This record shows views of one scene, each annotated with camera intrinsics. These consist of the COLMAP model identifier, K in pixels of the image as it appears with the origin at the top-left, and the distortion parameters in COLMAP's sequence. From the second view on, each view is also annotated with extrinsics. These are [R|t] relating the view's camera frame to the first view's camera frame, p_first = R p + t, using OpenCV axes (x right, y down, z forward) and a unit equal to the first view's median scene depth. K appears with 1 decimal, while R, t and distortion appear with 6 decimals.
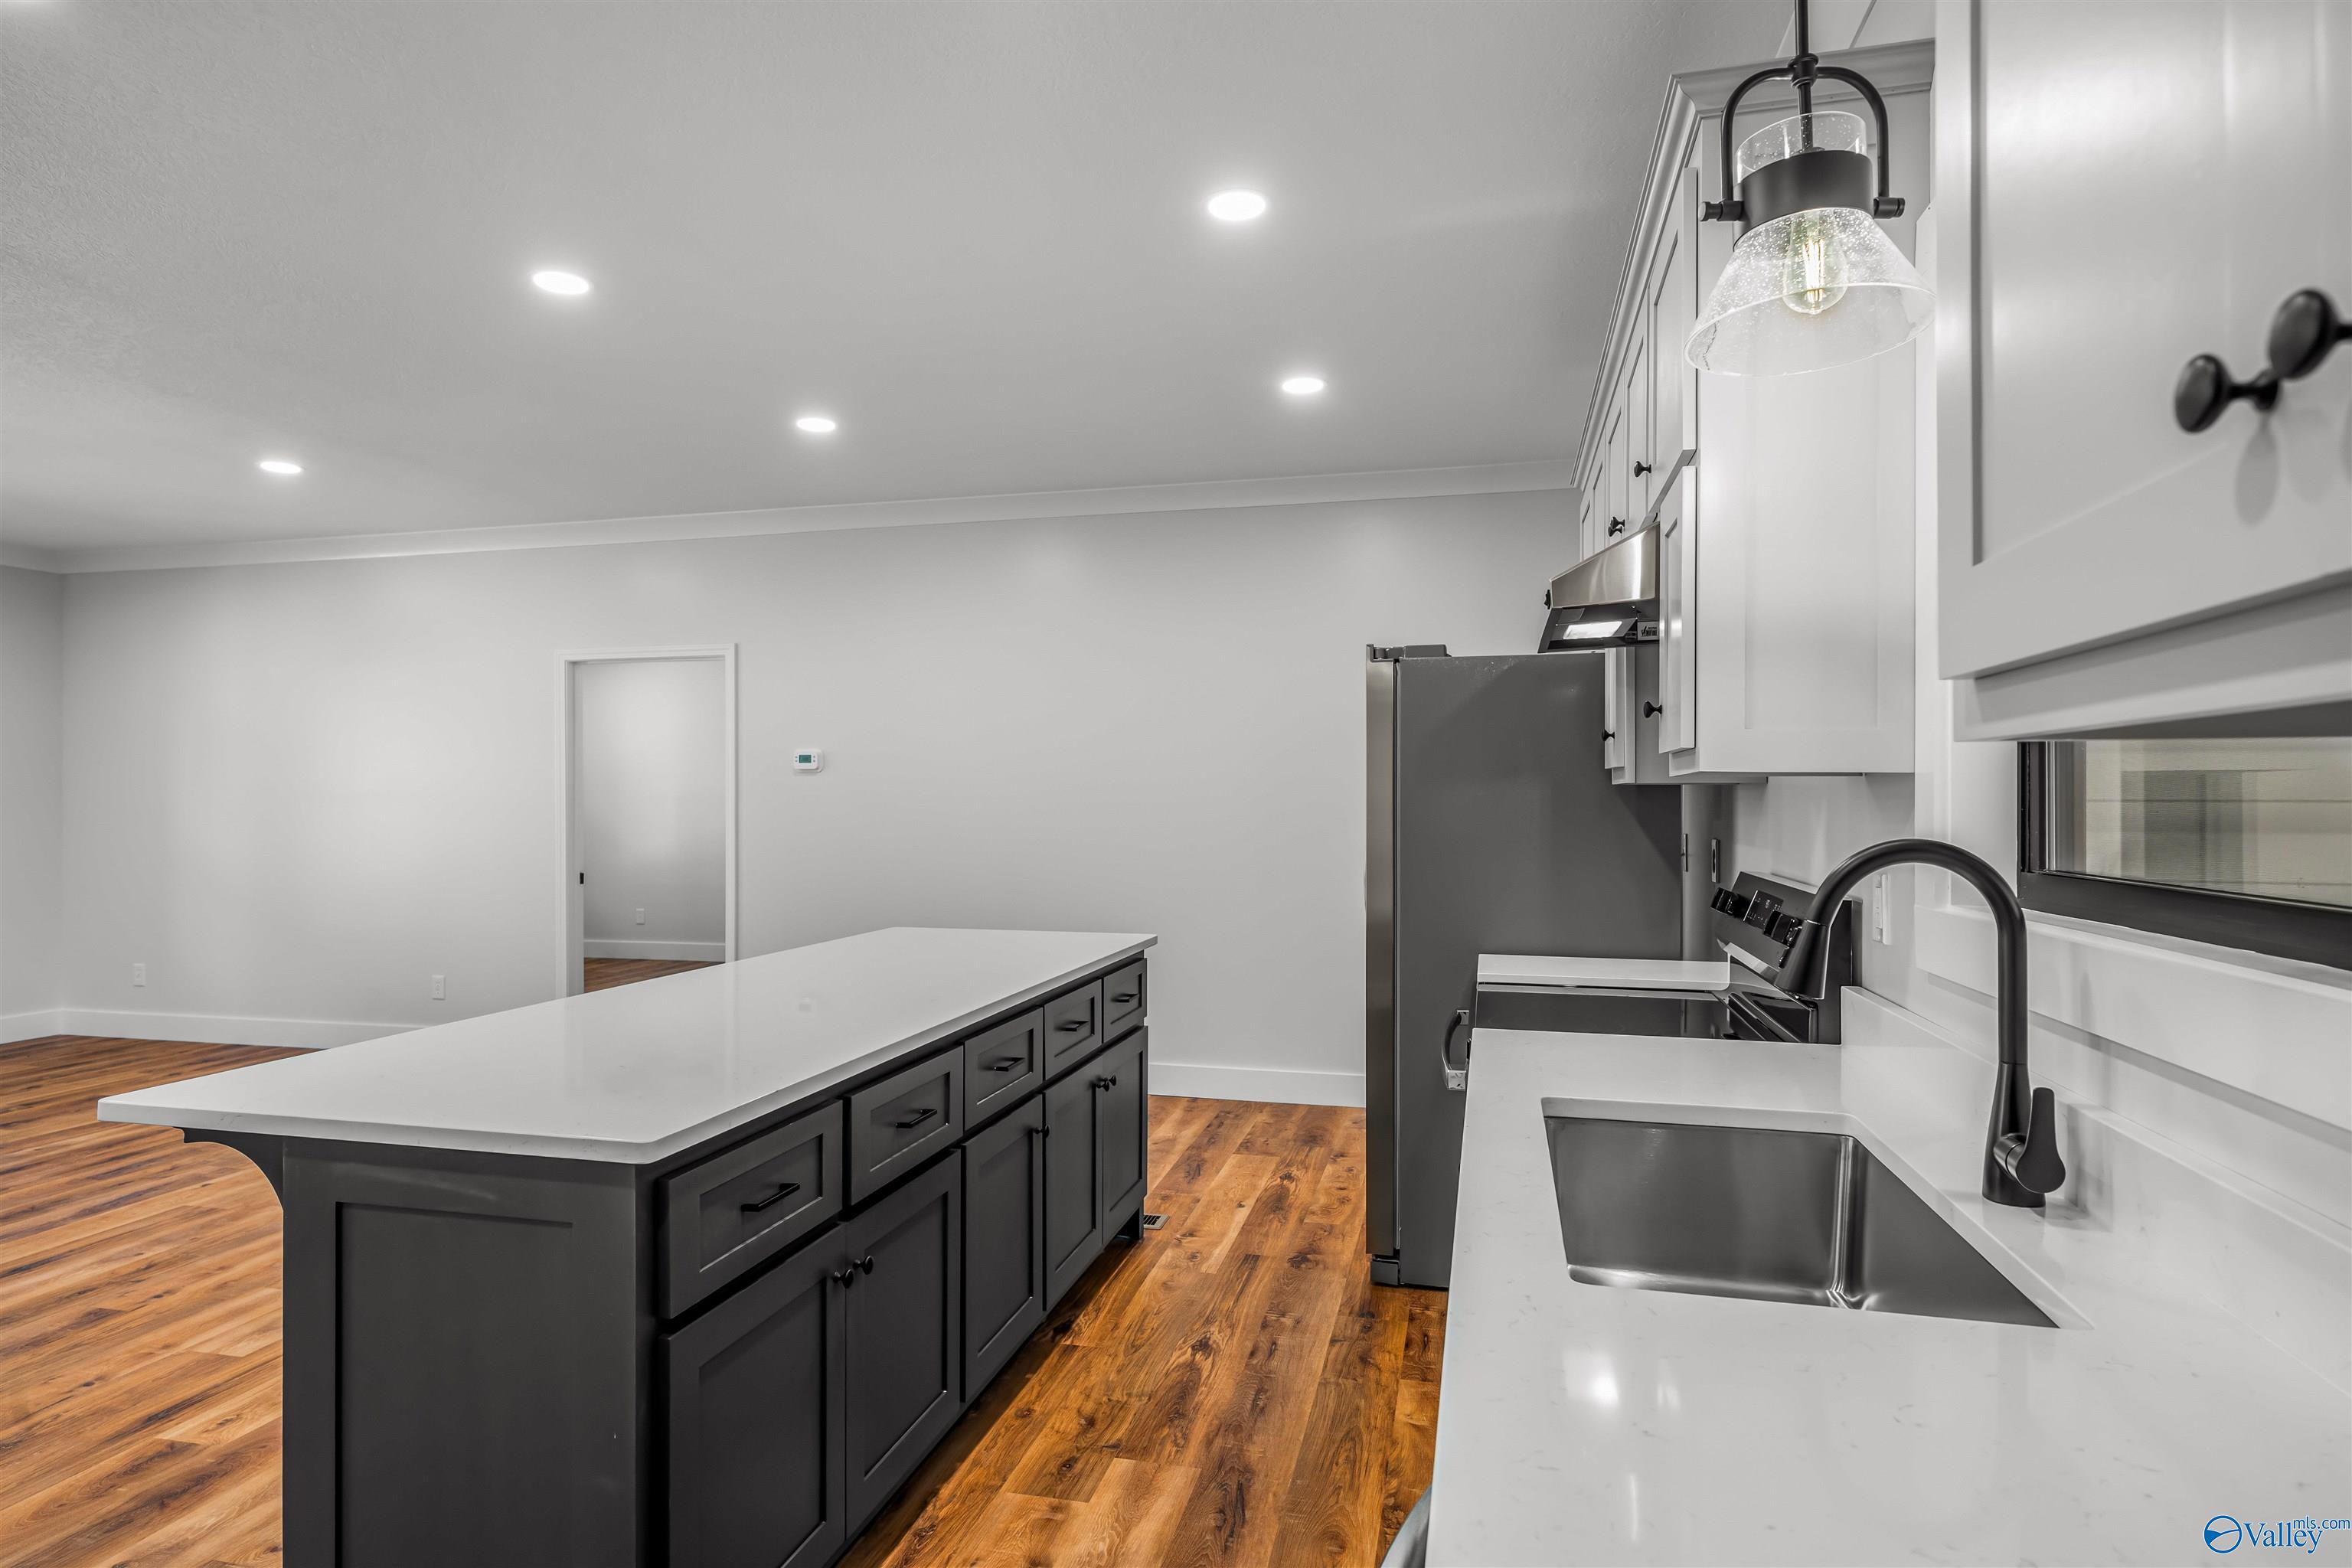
lens RADIAL K [[1286.7, 0, 1176.0], [0, 1286.7, 784.0], [0, 0, 1]] dist [-0.001515, -0.000715]
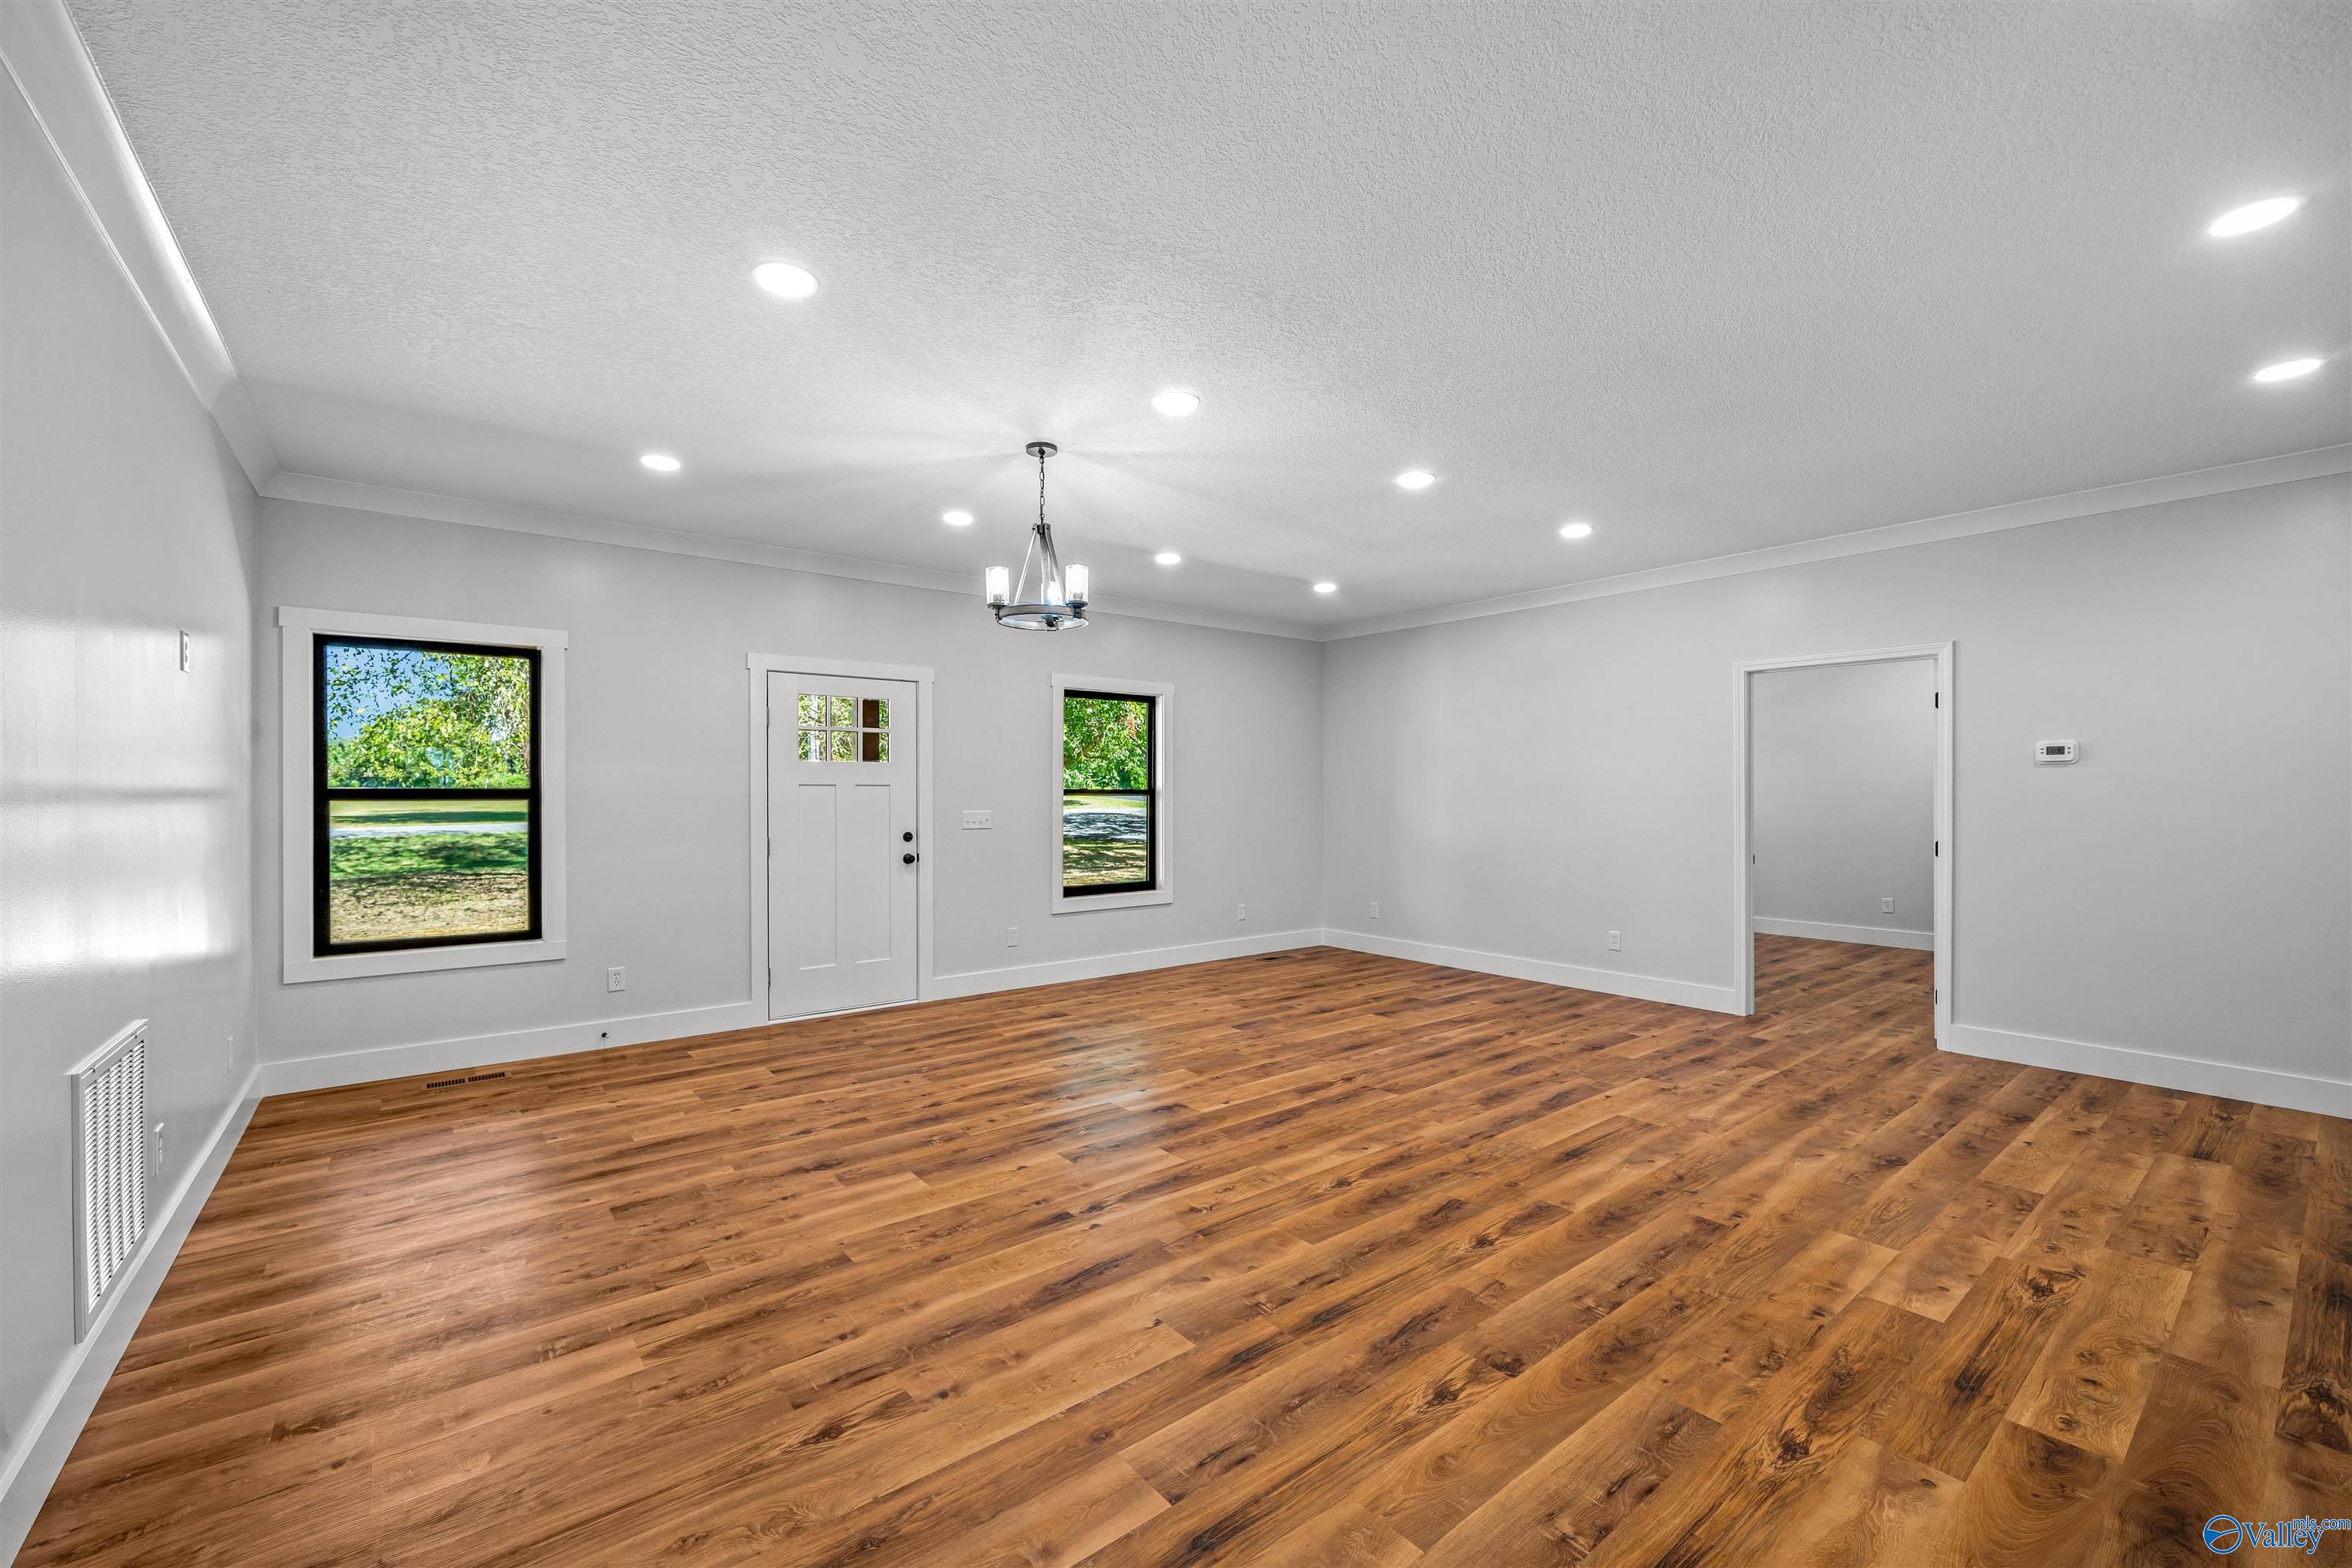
lens RADIAL K [[953.4, 0, 1165.8], [0, 953.4, 794.3], [0, 0, 1]] dist [0.000490, 0.000110]
pose [[0.783368, 0.003685, -0.621548, -0.517555], [0.004596, 0.999921, 0.011721, 0.003255], [0.621541, -0.012038, 0.783289, 0.004231]]
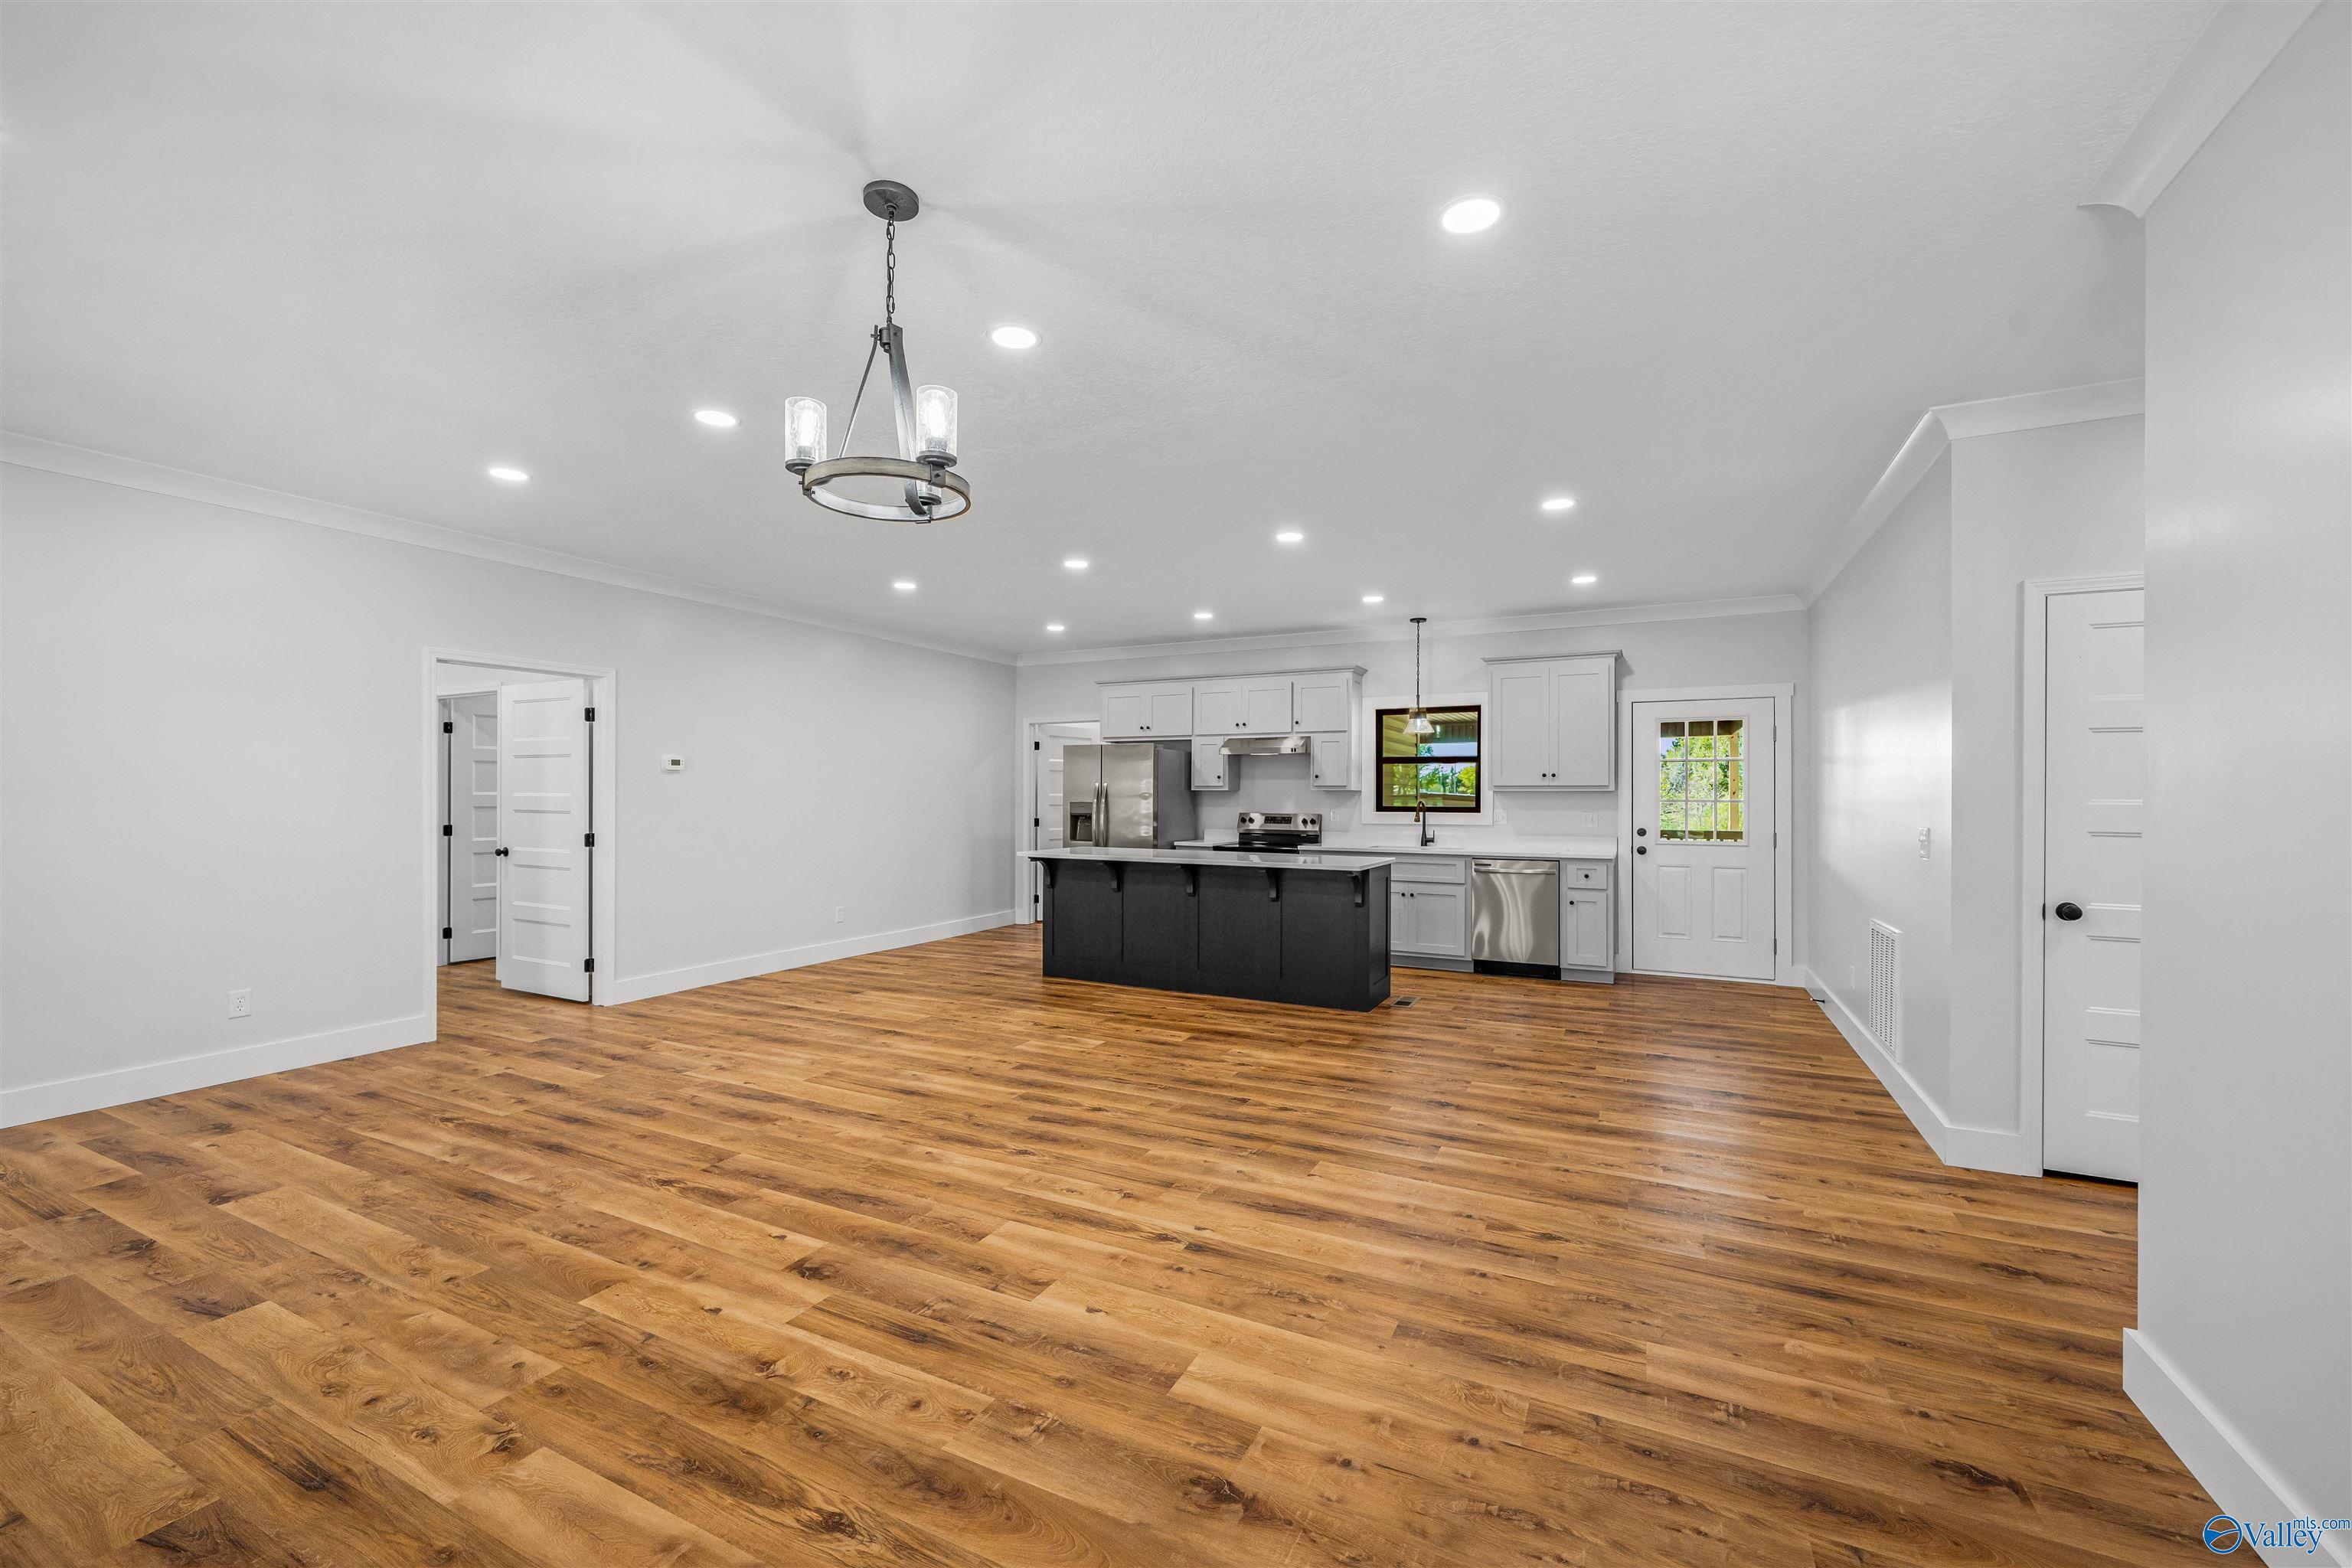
lens RADIAL K [[947.7, 0, 1170.0], [0, 947.7, 790.1], [0, 0, 1]] dist [-0.000964, 0.000240]
pose [[0.231067, 0.007136, 0.972912, -1.608803], [-0.013600, 0.999899, -0.004104, 0.010054], [-0.972843, -0.012283, 0.231141, 0.359916]]
